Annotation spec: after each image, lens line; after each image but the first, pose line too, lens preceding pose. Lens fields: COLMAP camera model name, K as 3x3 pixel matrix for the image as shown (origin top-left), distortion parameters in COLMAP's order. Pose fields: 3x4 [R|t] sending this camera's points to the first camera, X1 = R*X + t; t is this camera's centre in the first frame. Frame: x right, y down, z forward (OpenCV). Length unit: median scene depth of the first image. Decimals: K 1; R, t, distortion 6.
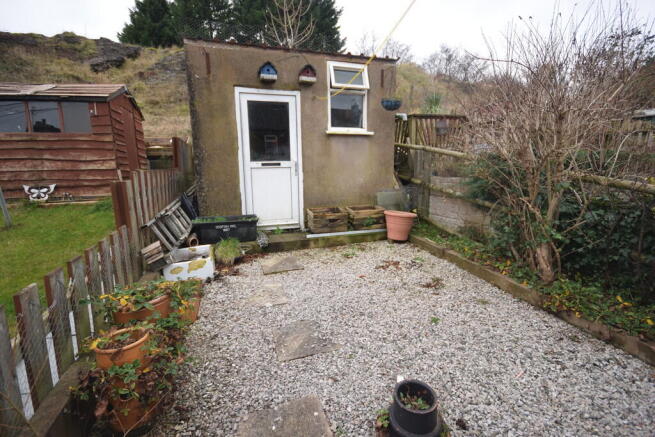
lens RADIAL K [[301.2, 0, 328.2], [0, 301.2, 214.6], [0, 0, 1]] dist [0.007736, -0.003785]
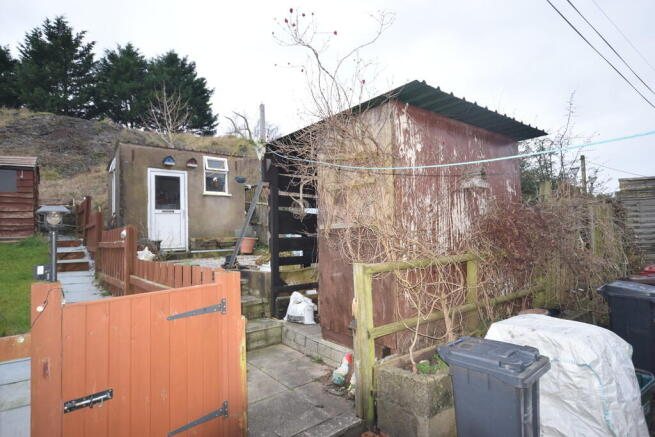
lens RADIAL K [[356.2, 0, 329.3], [0, 356.2, 215.8], [0, 0, 1]] dist [0.020050, 0.001644]
pose [[0.939518, -0.001115, 0.342497, -0.027468], [0.080076, 0.972995, -0.216490, 0.357879], [-0.333007, 0.230822, 0.914236, -1.106686]]
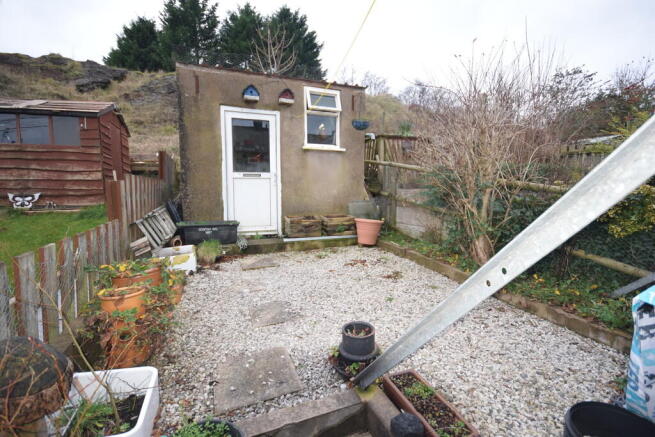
lens RADIAL K [[301.2, 0, 328.6], [0, 301.2, 213.9], [0, 0, 1]] dist [0.007736, -0.003785]
pose [[0.998180, 0.007243, 0.059865, 0.023749], [-0.002244, 0.996534, -0.083154, 0.064427], [-0.060260, 0.082869, 0.994737, -0.095866]]
